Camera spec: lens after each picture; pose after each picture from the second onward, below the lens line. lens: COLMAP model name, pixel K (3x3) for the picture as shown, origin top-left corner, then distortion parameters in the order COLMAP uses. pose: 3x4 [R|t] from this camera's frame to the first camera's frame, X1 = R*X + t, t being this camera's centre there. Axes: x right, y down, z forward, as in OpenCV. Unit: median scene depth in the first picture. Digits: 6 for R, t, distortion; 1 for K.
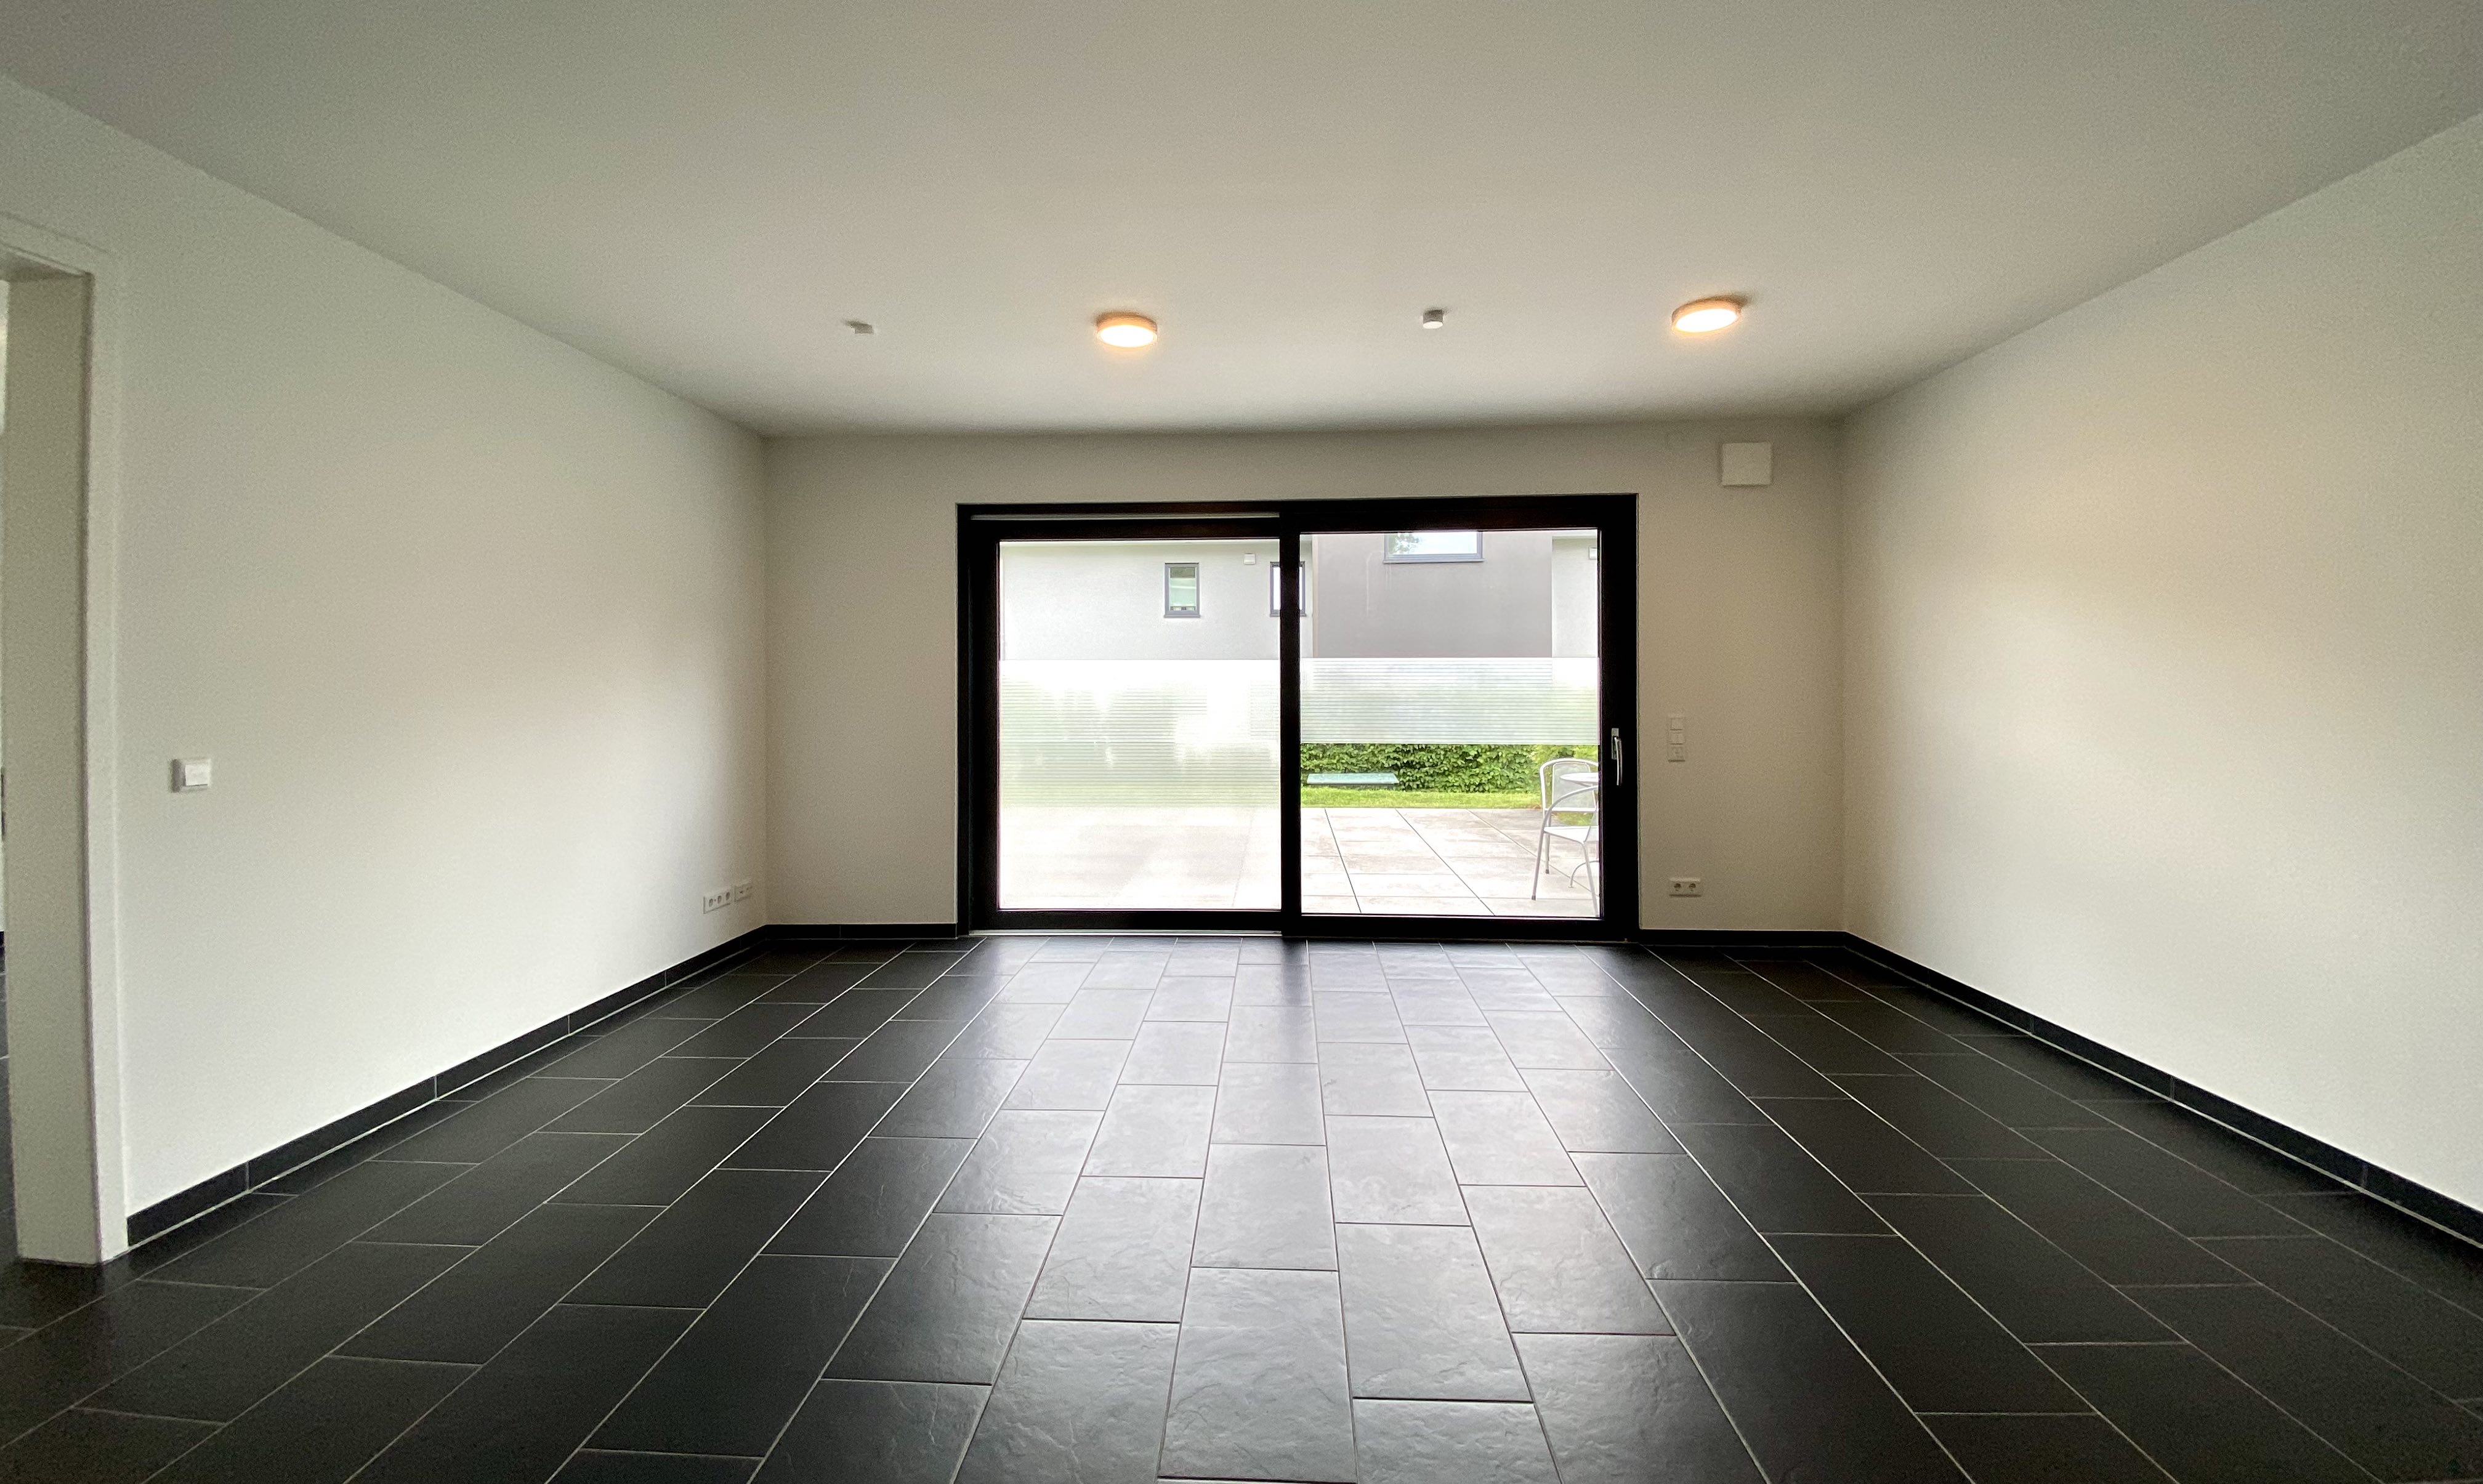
lens RADIAL K [[982.5, 0, 1242.5], [0, 982.5, 724.7], [0, 0, 1]] dist [0.000457, 0.000021]
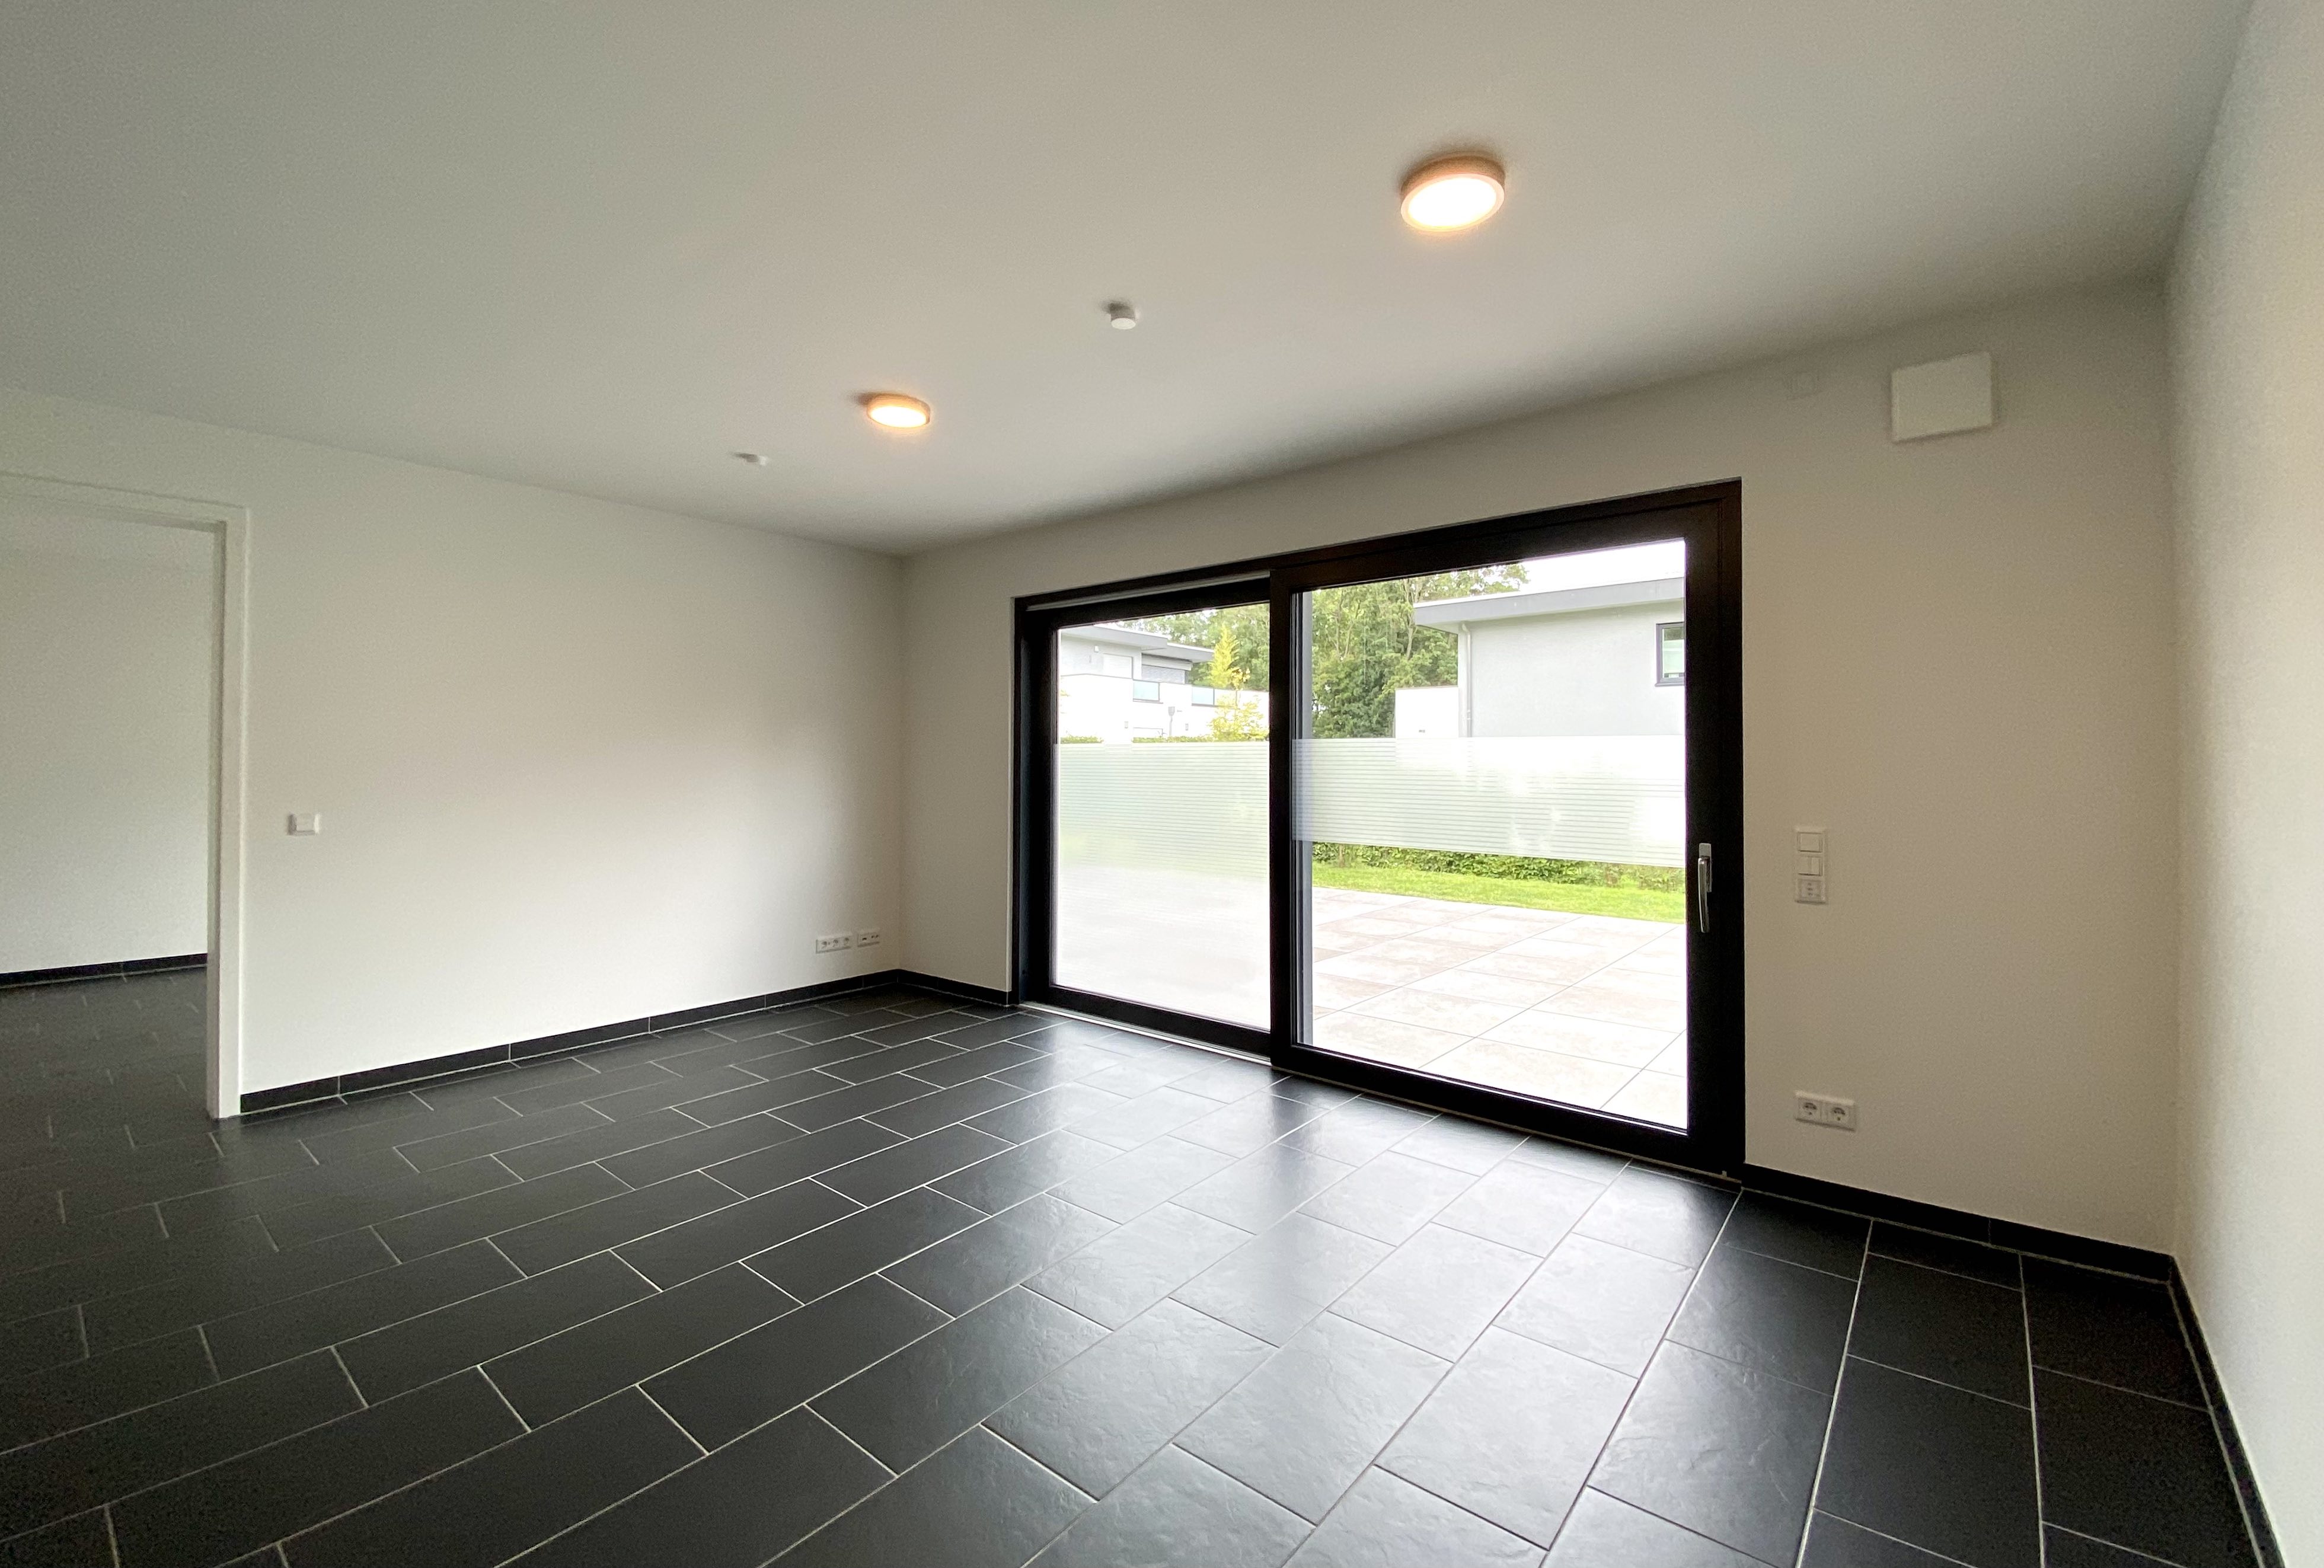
lens RADIAL K [[946.3, 0, 1157.8], [0, 946.3, 768.4], [0, 0, 1]] dist [-0.000275, -0.000256]
pose [[0.806346, 0.009373, -0.591370, 0.452224], [-0.027515, 0.999386, -0.021677, -0.020795], [0.590804, 0.033750, 0.806109, 0.276298]]
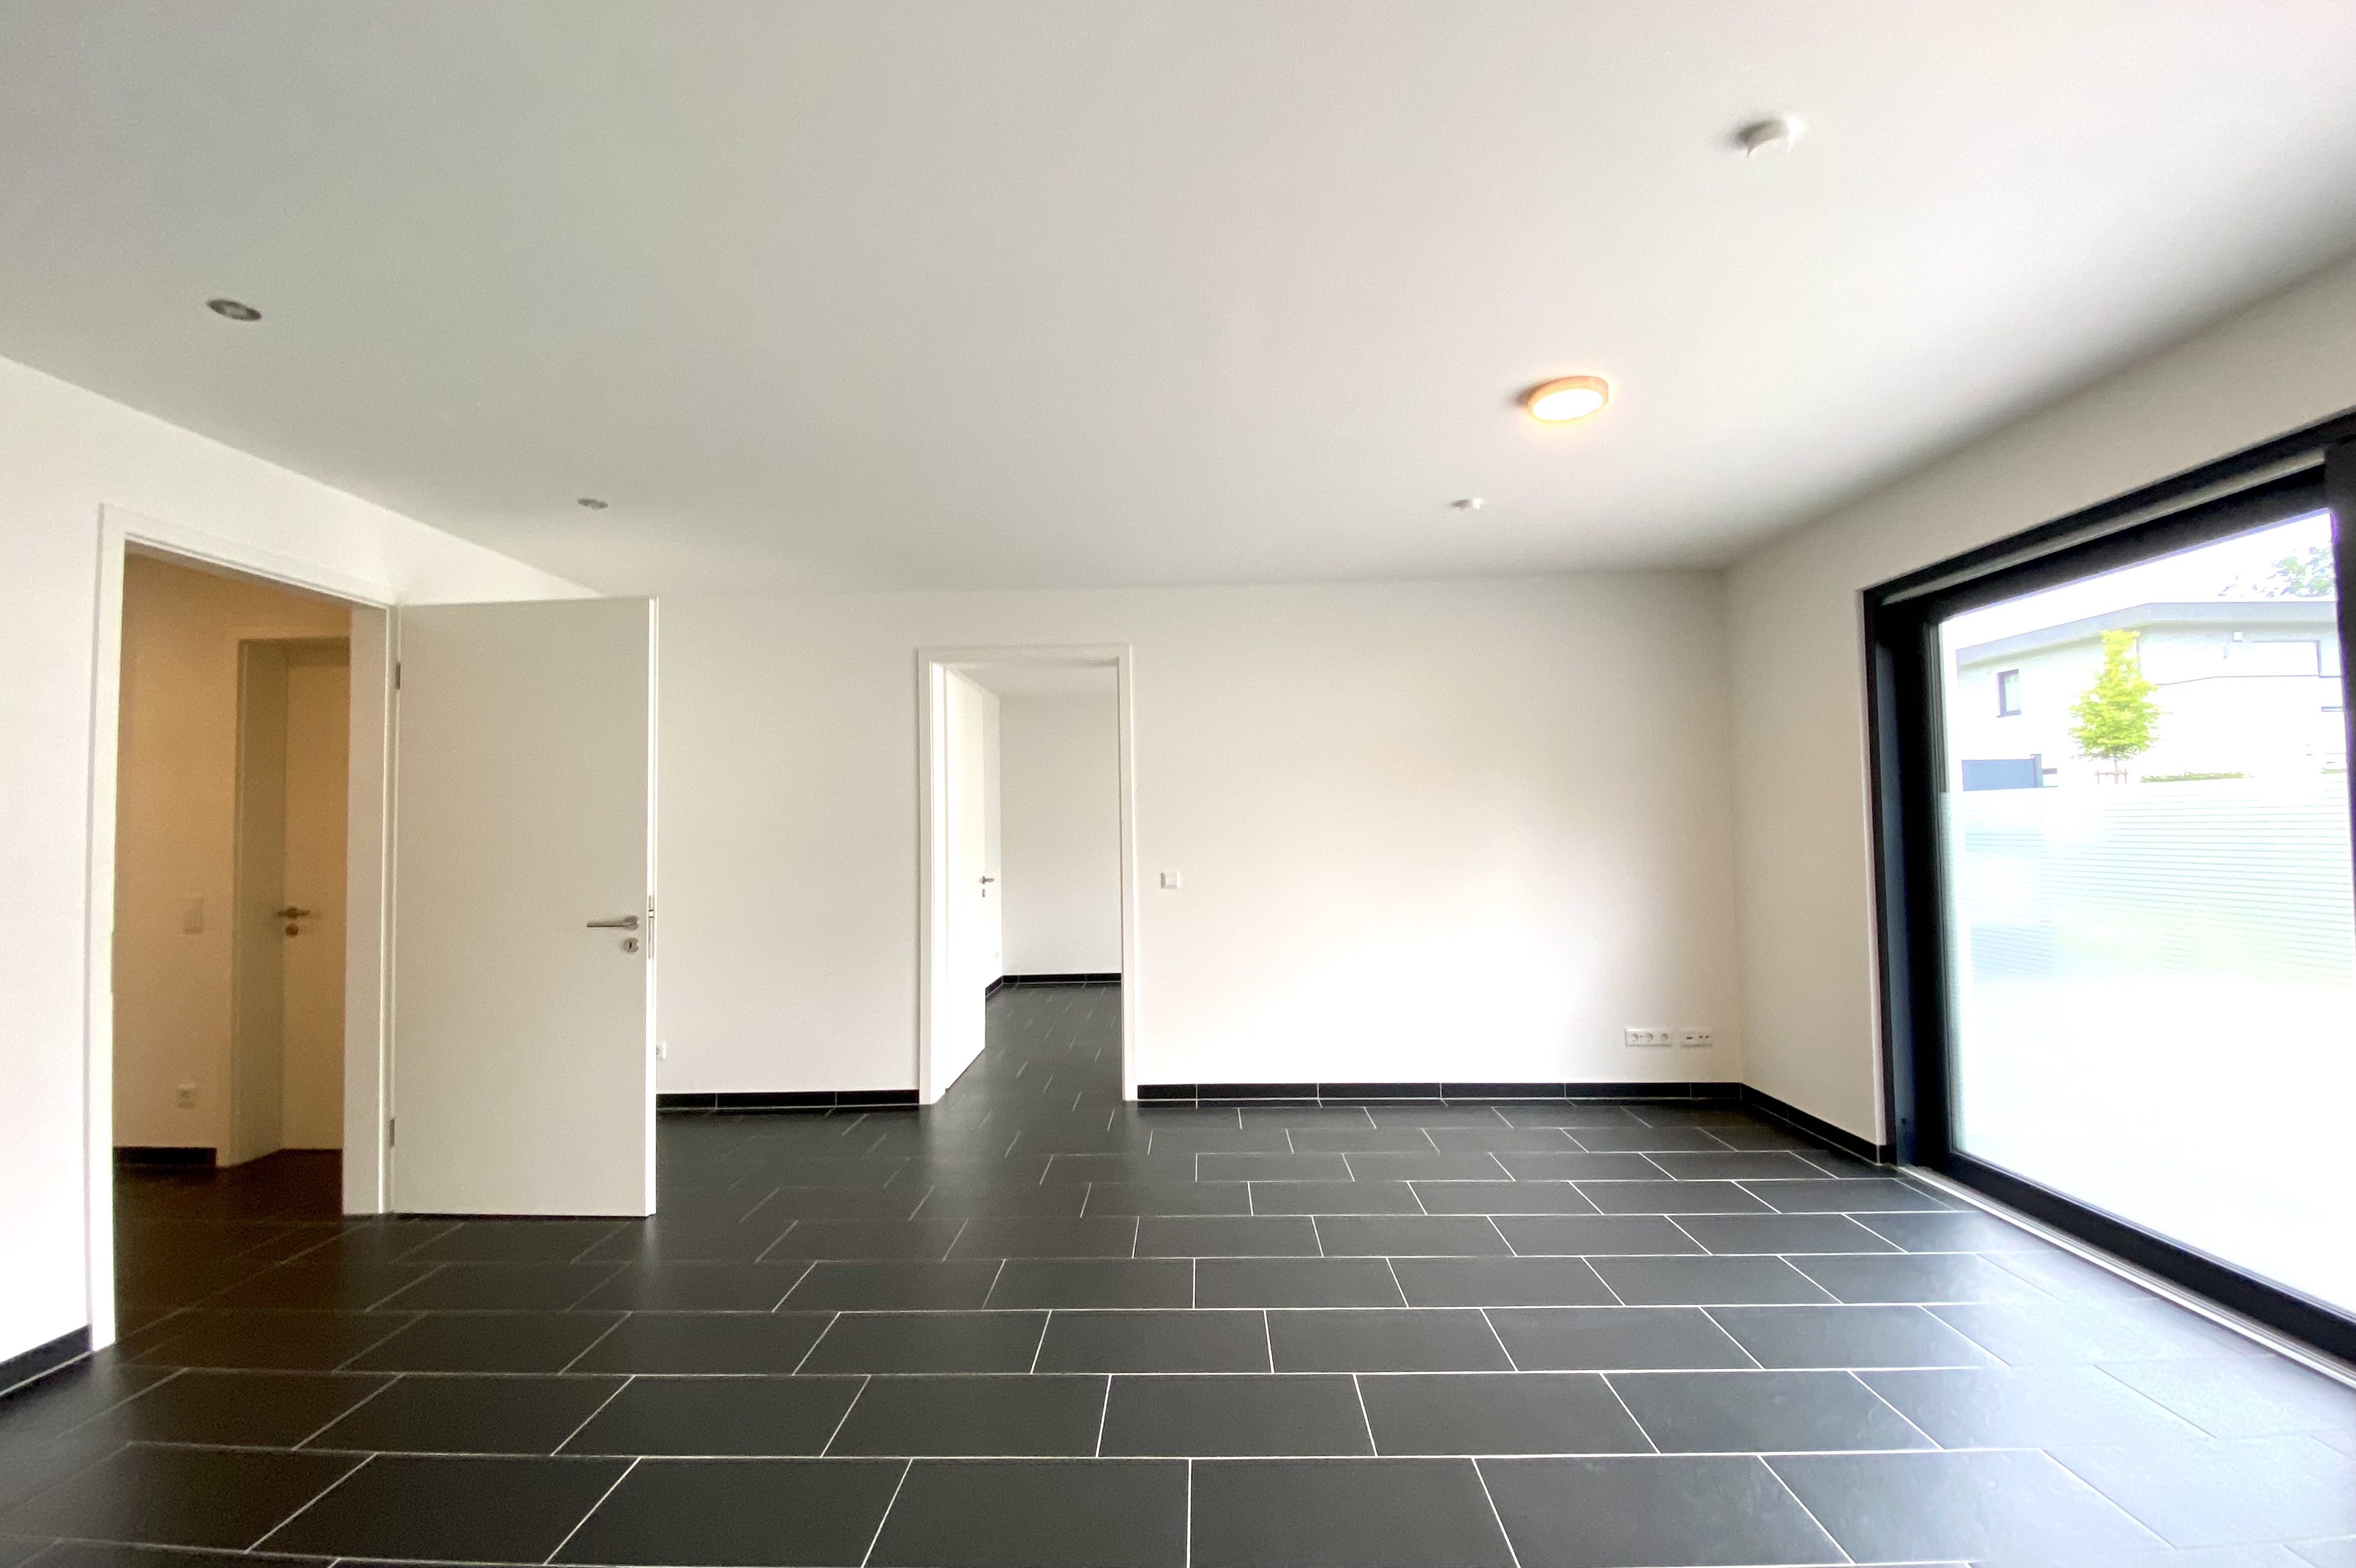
lens RADIAL K [[975.8, 0, 1178.0], [0, 975.8, 784.0], [0, 0, 1]] dist [-0.000163, -0.012700]
pose [[0.021056, -0.045132, -0.998759, 0.460744], [-0.022129, 0.998715, -0.045597, -0.027161], [0.999533, 0.023061, 0.020030, 0.461965]]
